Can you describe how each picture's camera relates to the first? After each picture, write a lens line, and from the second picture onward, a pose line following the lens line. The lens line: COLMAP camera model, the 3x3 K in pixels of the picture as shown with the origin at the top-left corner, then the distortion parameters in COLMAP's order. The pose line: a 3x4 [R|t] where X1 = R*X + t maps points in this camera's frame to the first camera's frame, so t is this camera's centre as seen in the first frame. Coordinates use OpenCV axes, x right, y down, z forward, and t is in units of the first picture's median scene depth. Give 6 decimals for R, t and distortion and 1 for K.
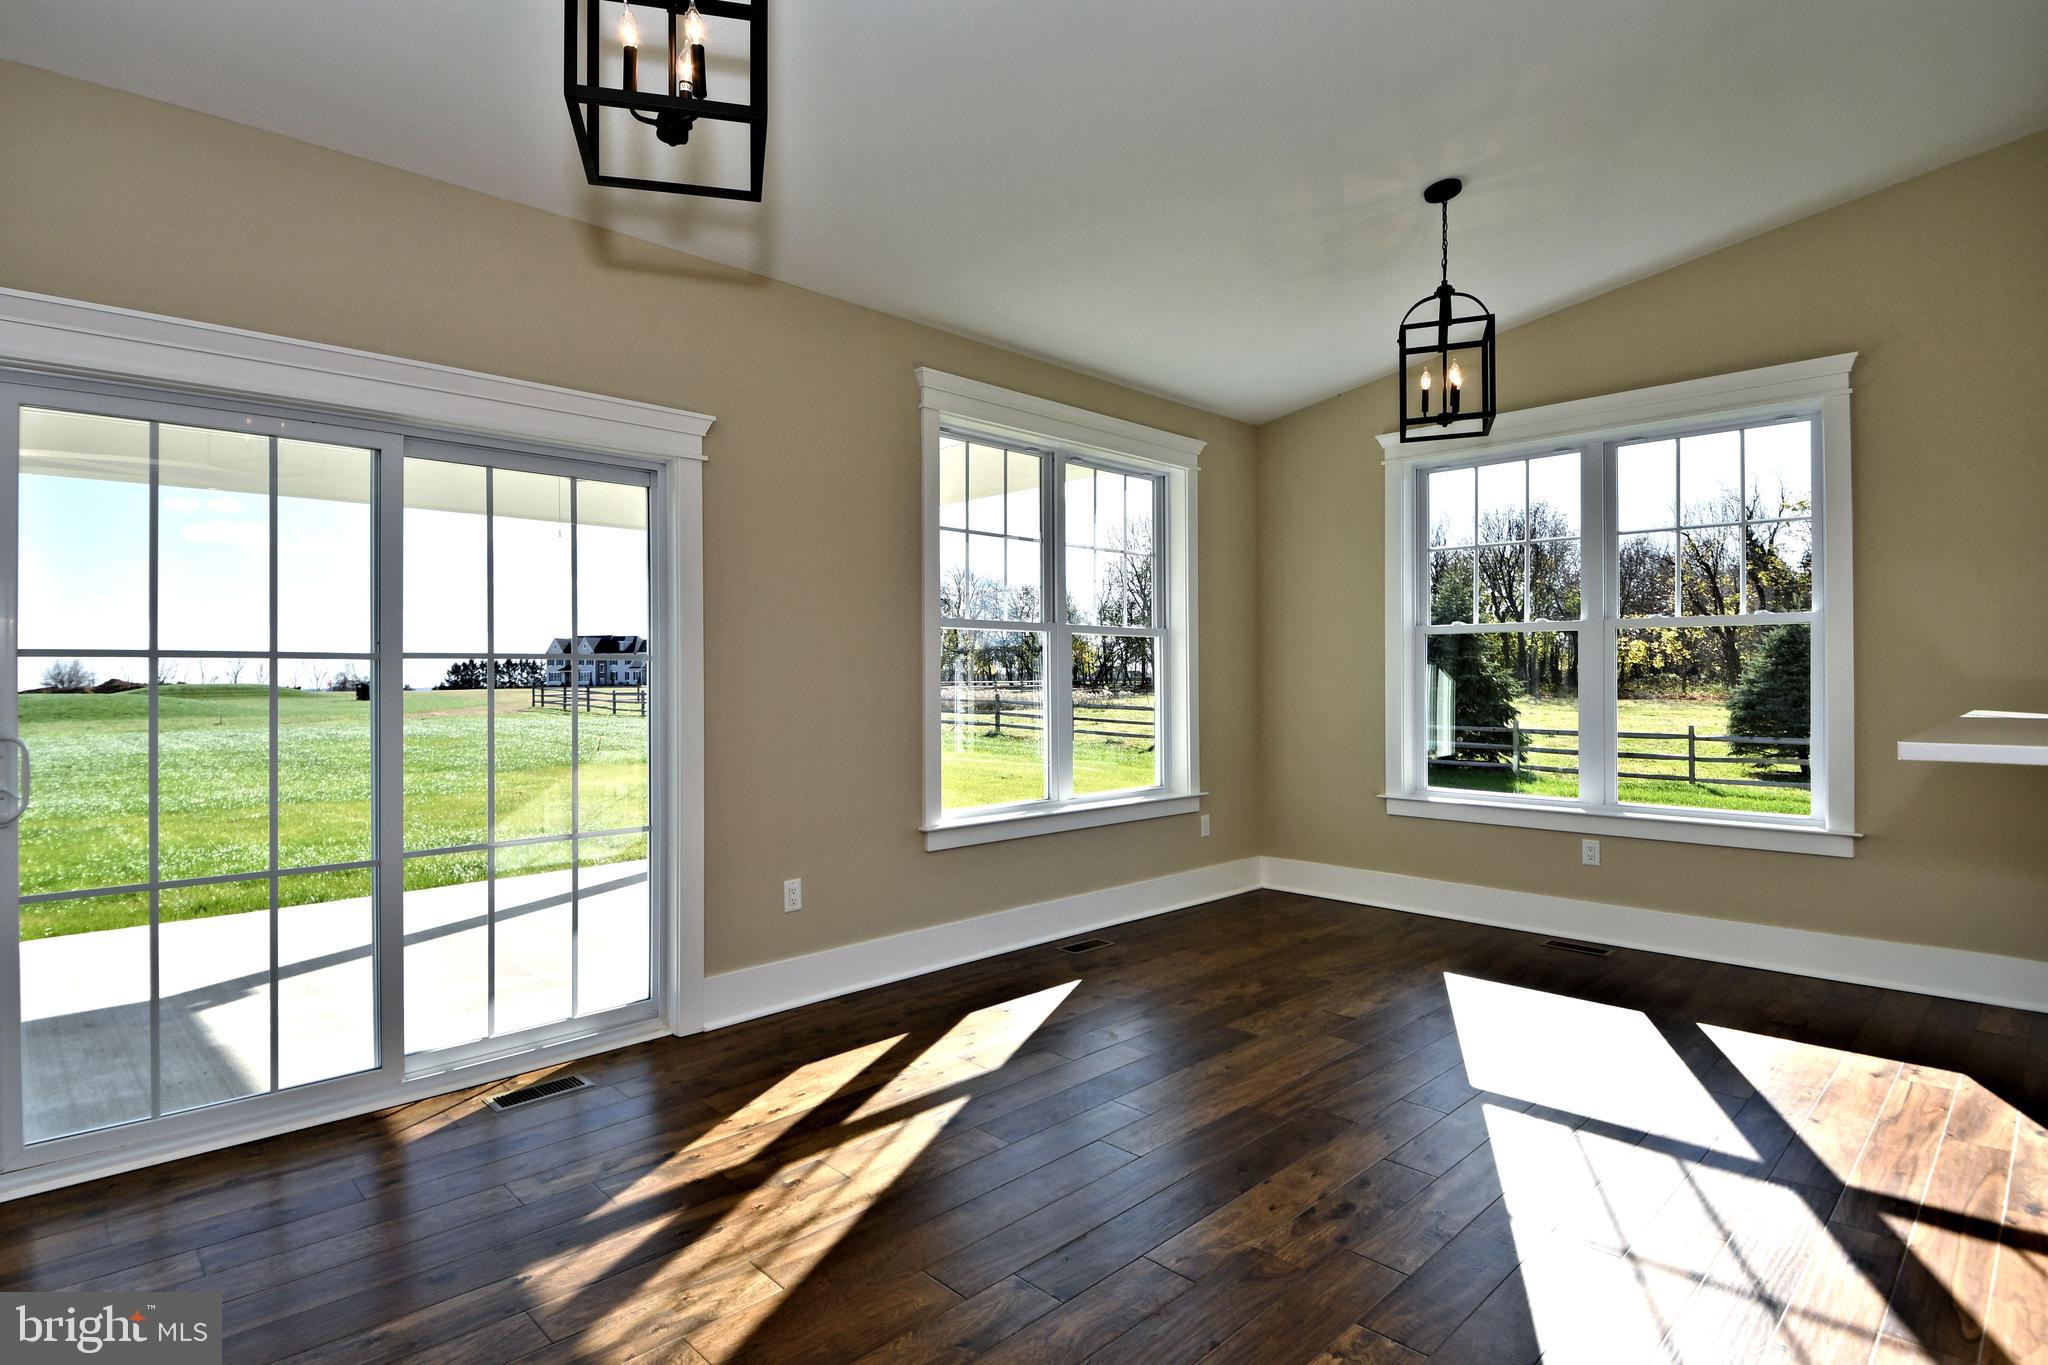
lens RADIAL K [[1076.5, 0, 1024.0], [0, 1076.5, 682.5], [0, 0, 1]] dist [-0.000742, -0.000268]
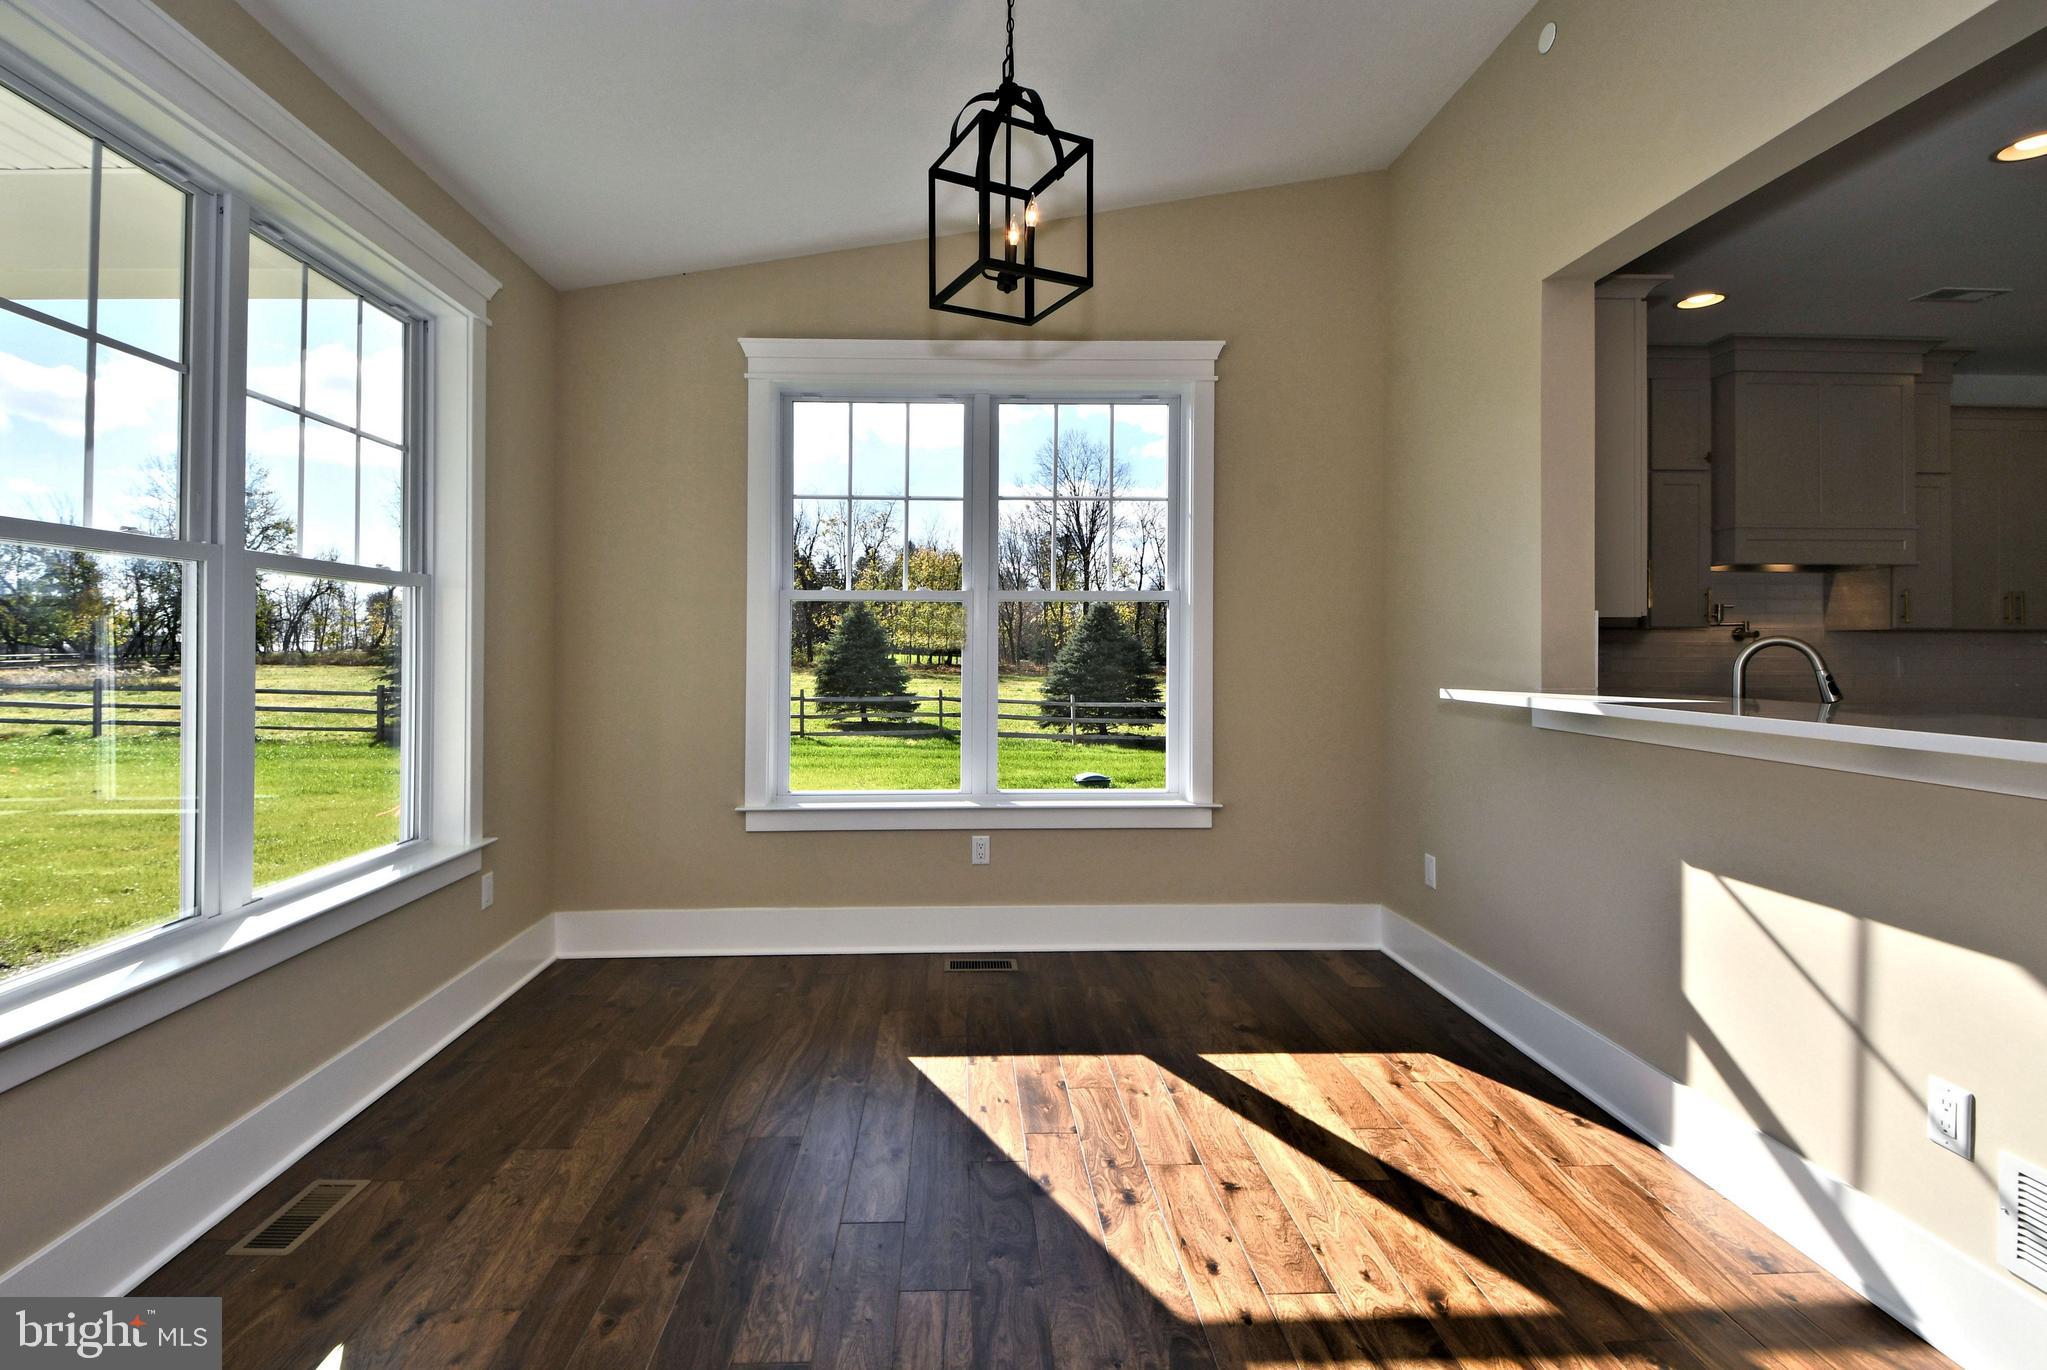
lens RADIAL K [[953.5, 0, 983.5], [0, 953.5, 635.1], [0, 0, 1]] dist [0.048368, -0.035894]
pose [[0.697234, 0.009637, 0.716778, -0.041573], [0.003933, 0.999843, -0.017269, -0.007299], [-0.716832, 0.014859, 0.697087, 0.443876]]
